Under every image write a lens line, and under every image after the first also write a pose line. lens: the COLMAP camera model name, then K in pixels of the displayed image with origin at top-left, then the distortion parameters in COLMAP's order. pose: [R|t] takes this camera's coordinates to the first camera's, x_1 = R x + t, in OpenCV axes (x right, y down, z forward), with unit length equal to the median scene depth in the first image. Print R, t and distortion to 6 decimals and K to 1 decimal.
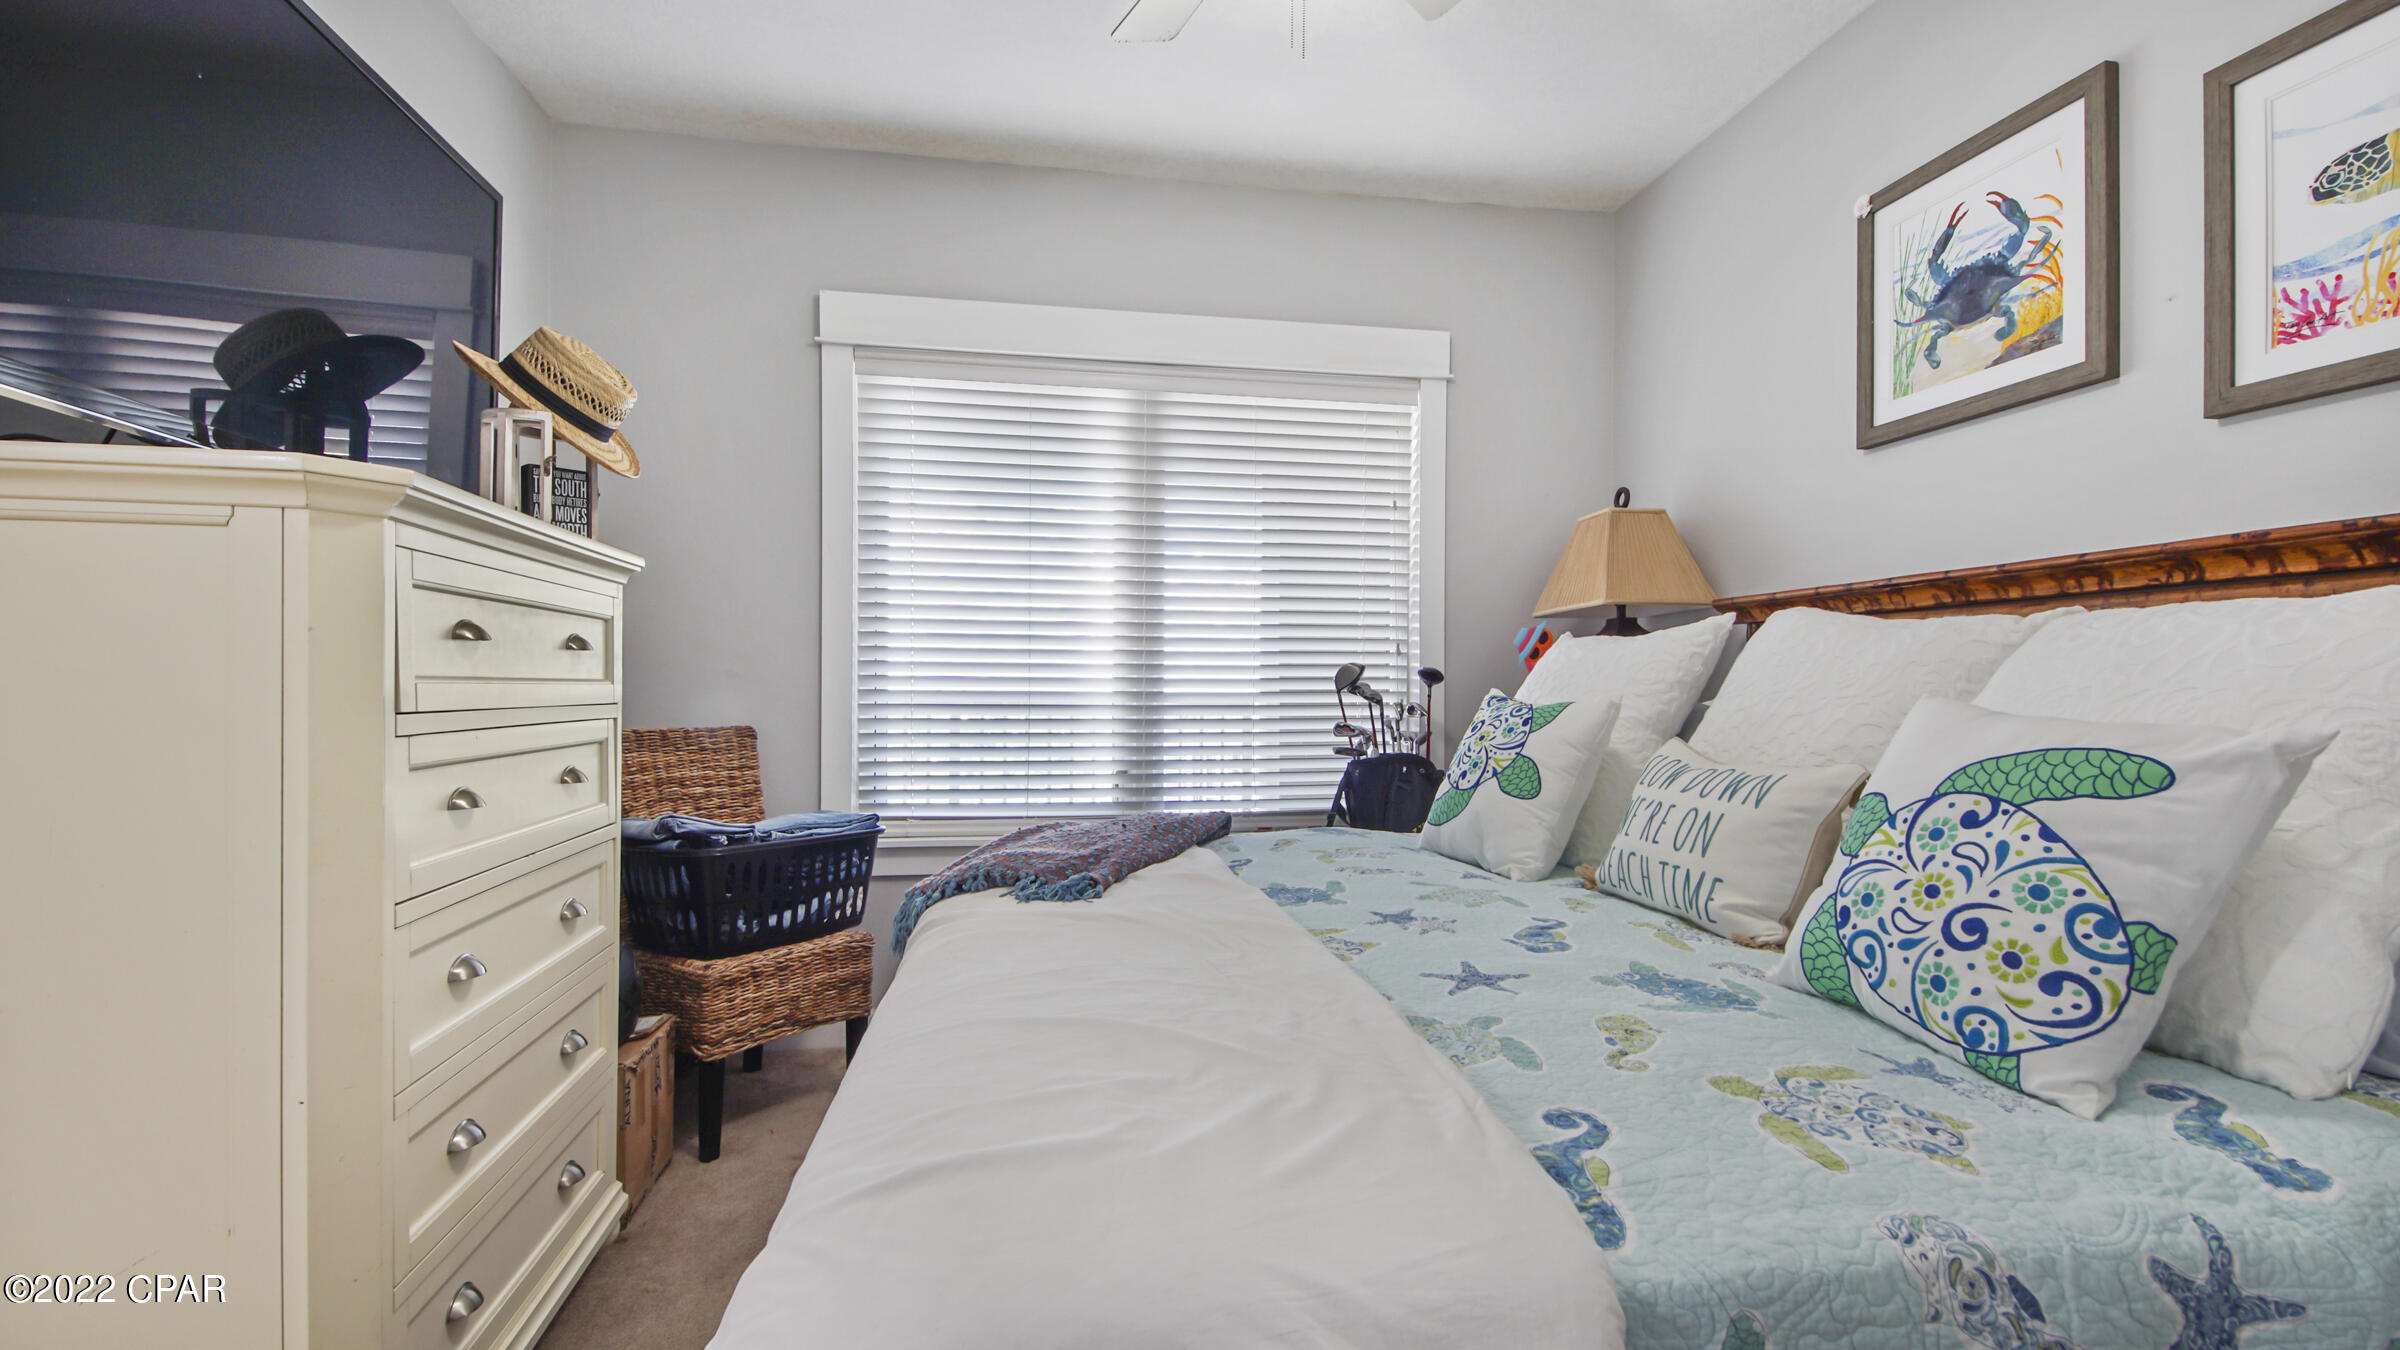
lens RADIAL K [[1060.0, 0, 1181.5], [0, 1060.0, 694.1], [0, 0, 1]] dist [0.026161, -0.009830]
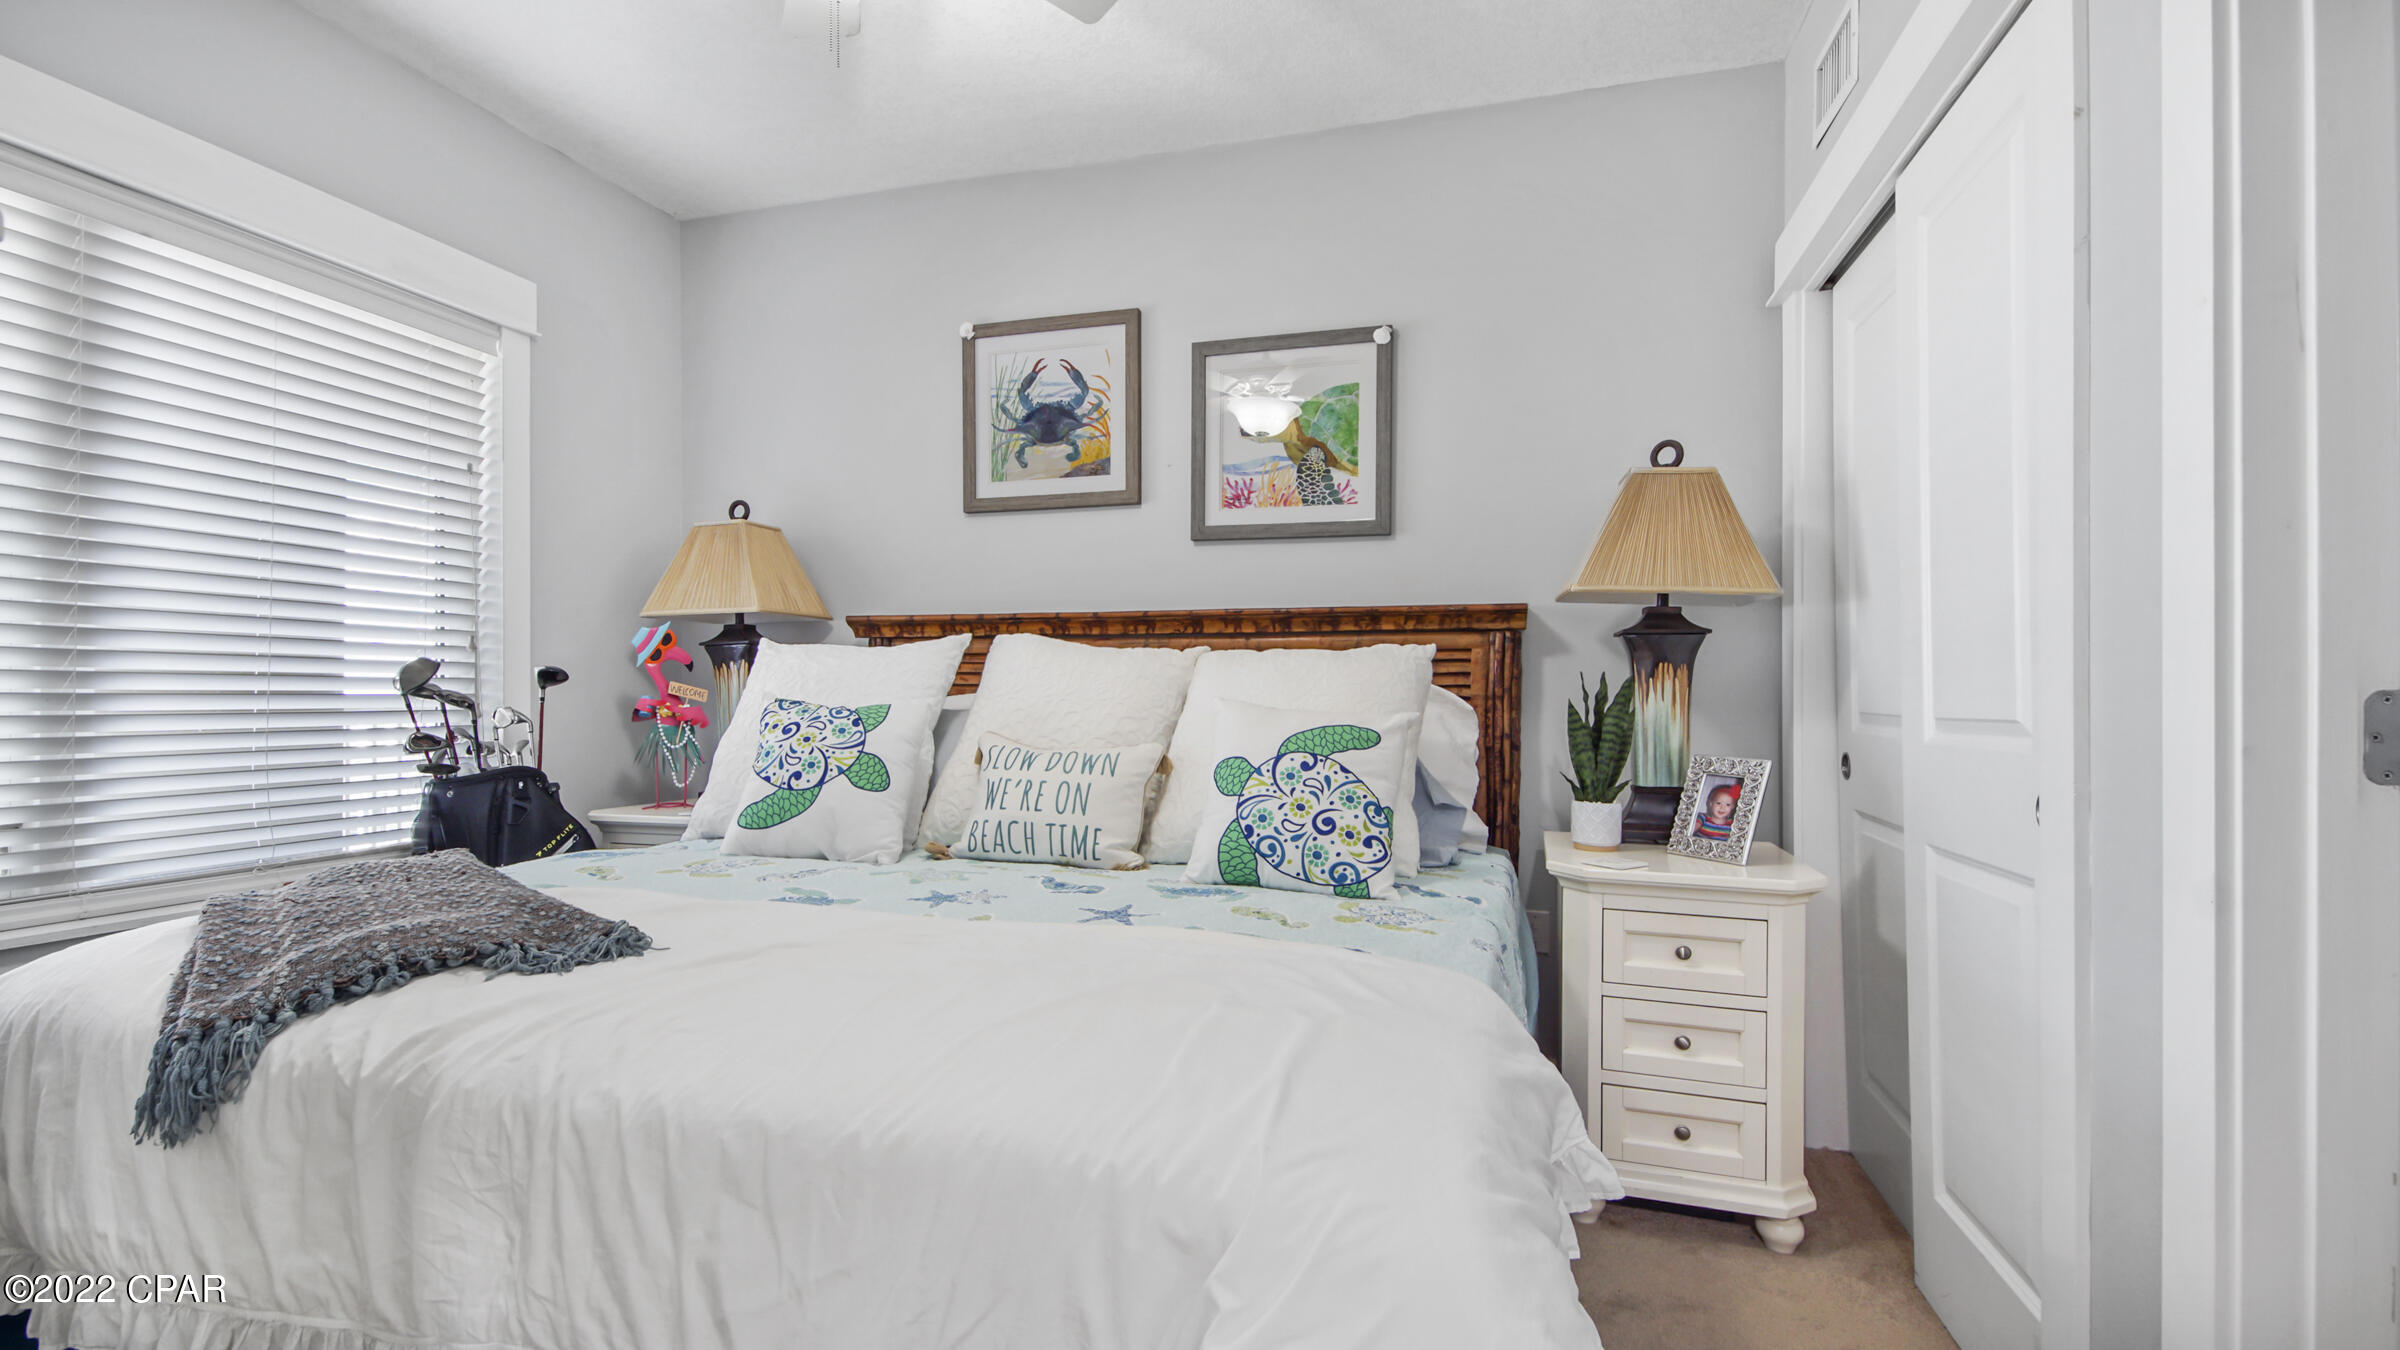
lens RADIAL K [[1060.0, 0, 1197.3], [0, 1060.0, 708.8], [0, 0, 1]] dist [0.026161, -0.009830]
pose [[0.430974, -0.010419, 0.902304, -0.635235], [0.000570, 0.999936, 0.011274, -0.000771], [-0.902364, -0.004344, 0.430952, 0.253516]]
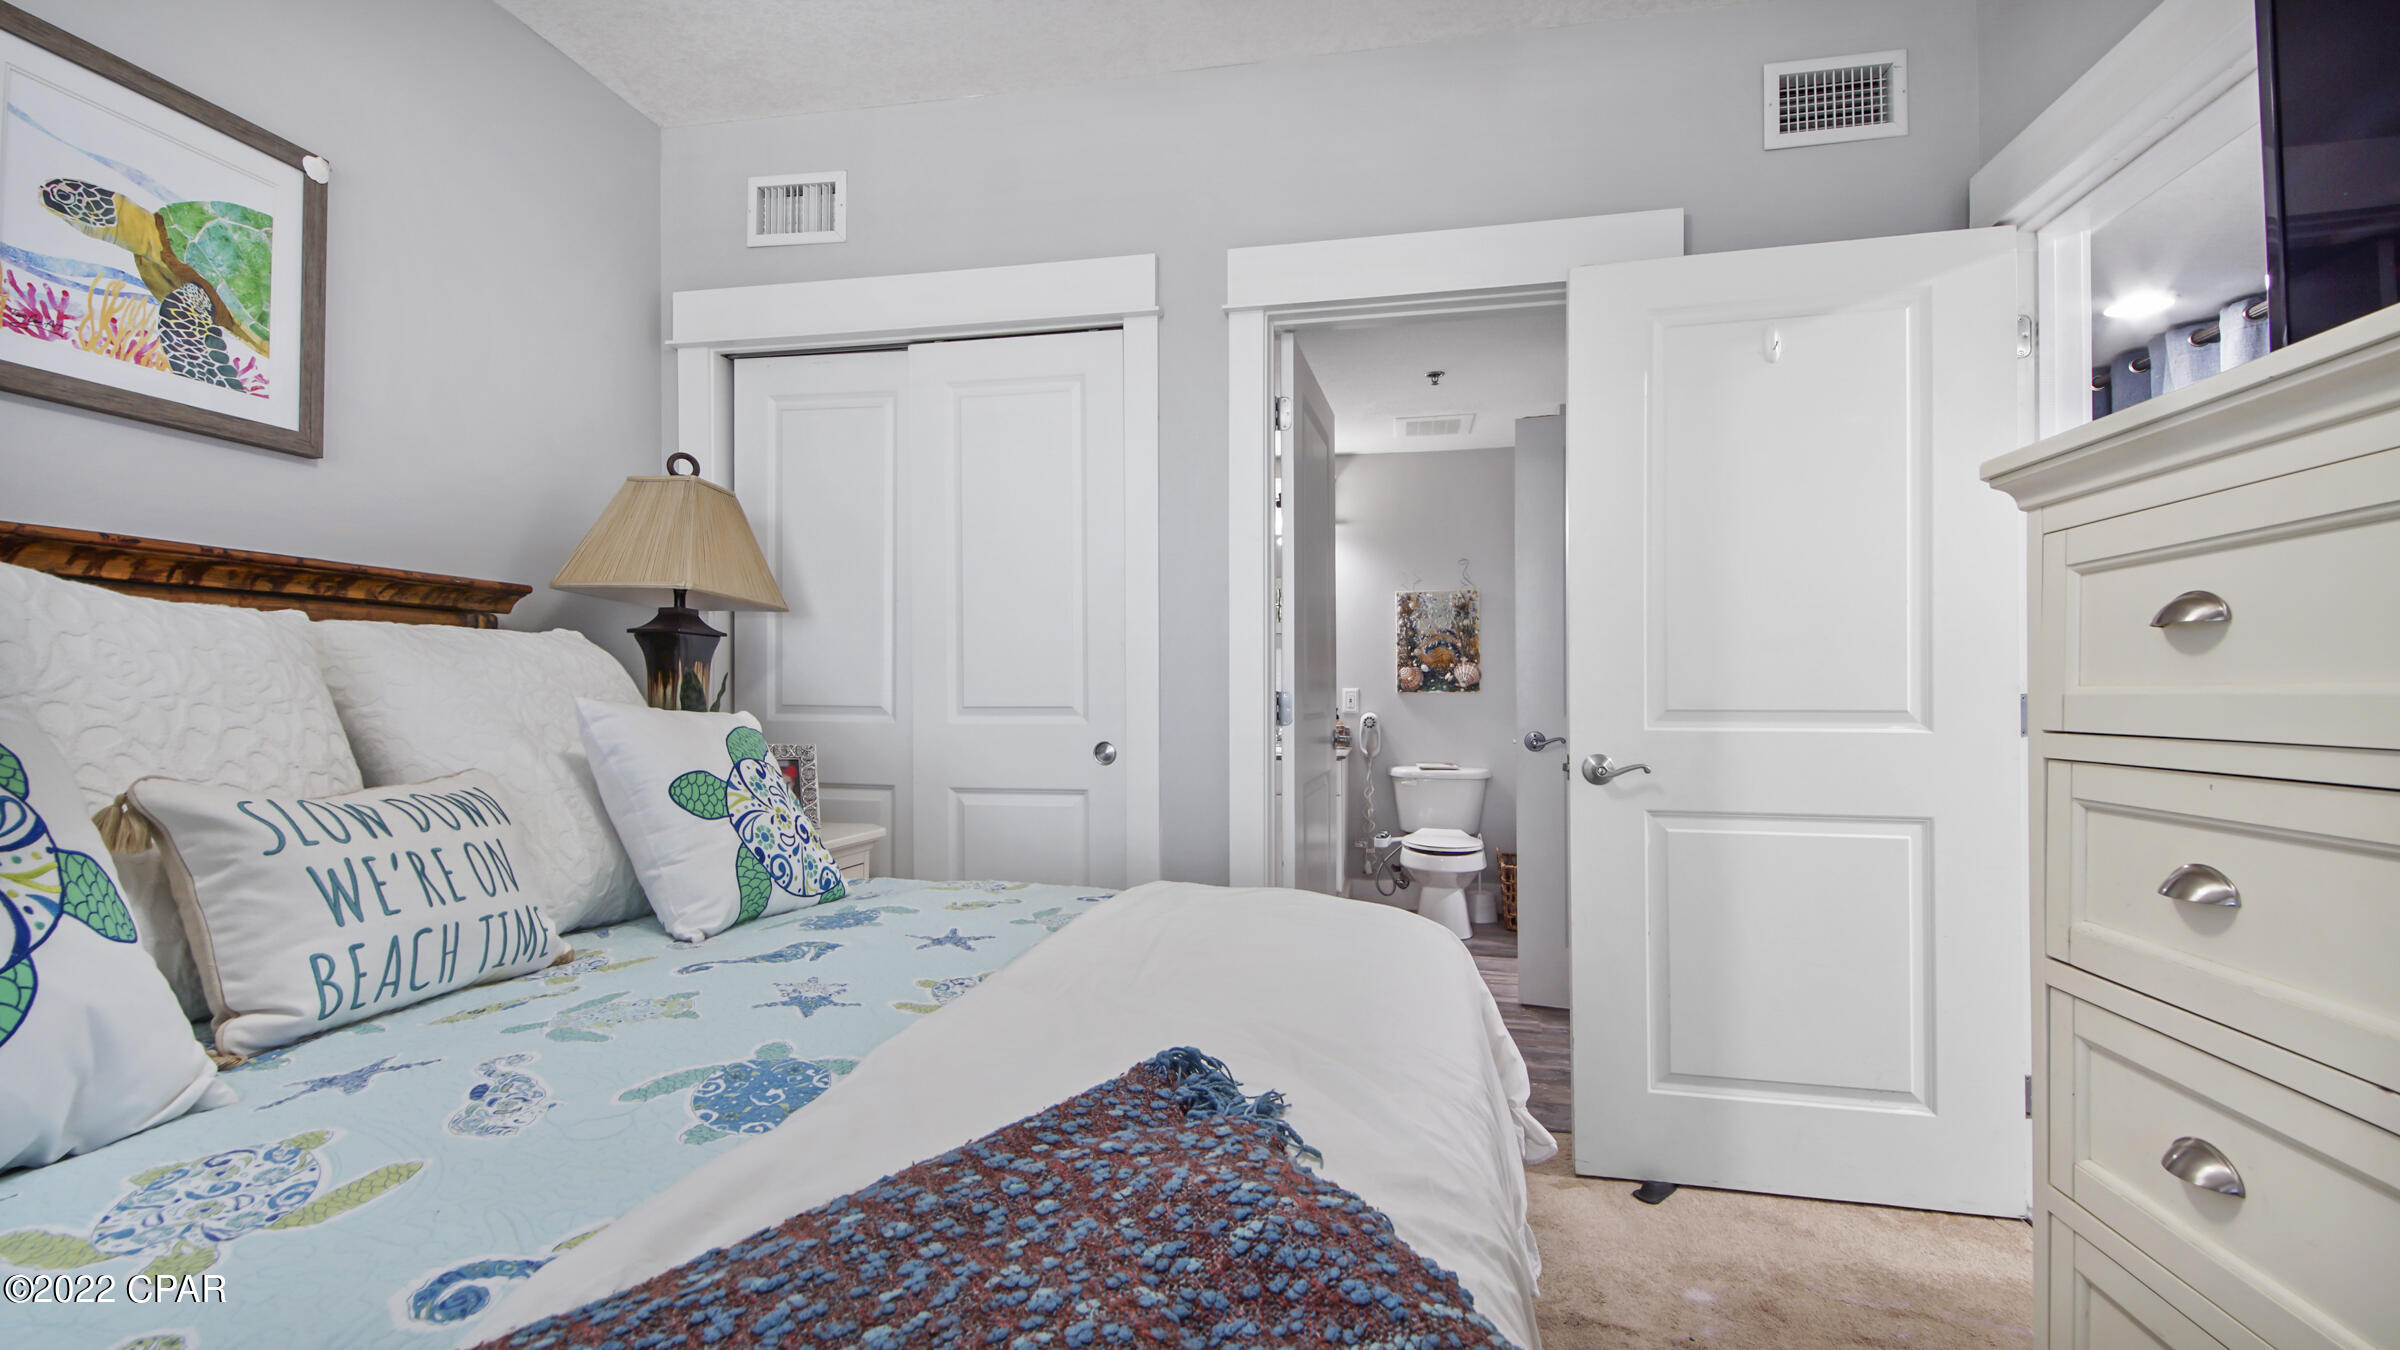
lens RADIAL K [[1060.0, 0, 1199.6], [0, 1060.0, 675.3], [0, 0, 1]] dist [0.026161, -0.009830]
pose [[-0.937332, 0.000179, 0.348437, -0.293225], [-0.004279, 0.999919, -0.012025, -0.010004], [-0.348411, -0.012762, -0.937255, 1.489100]]
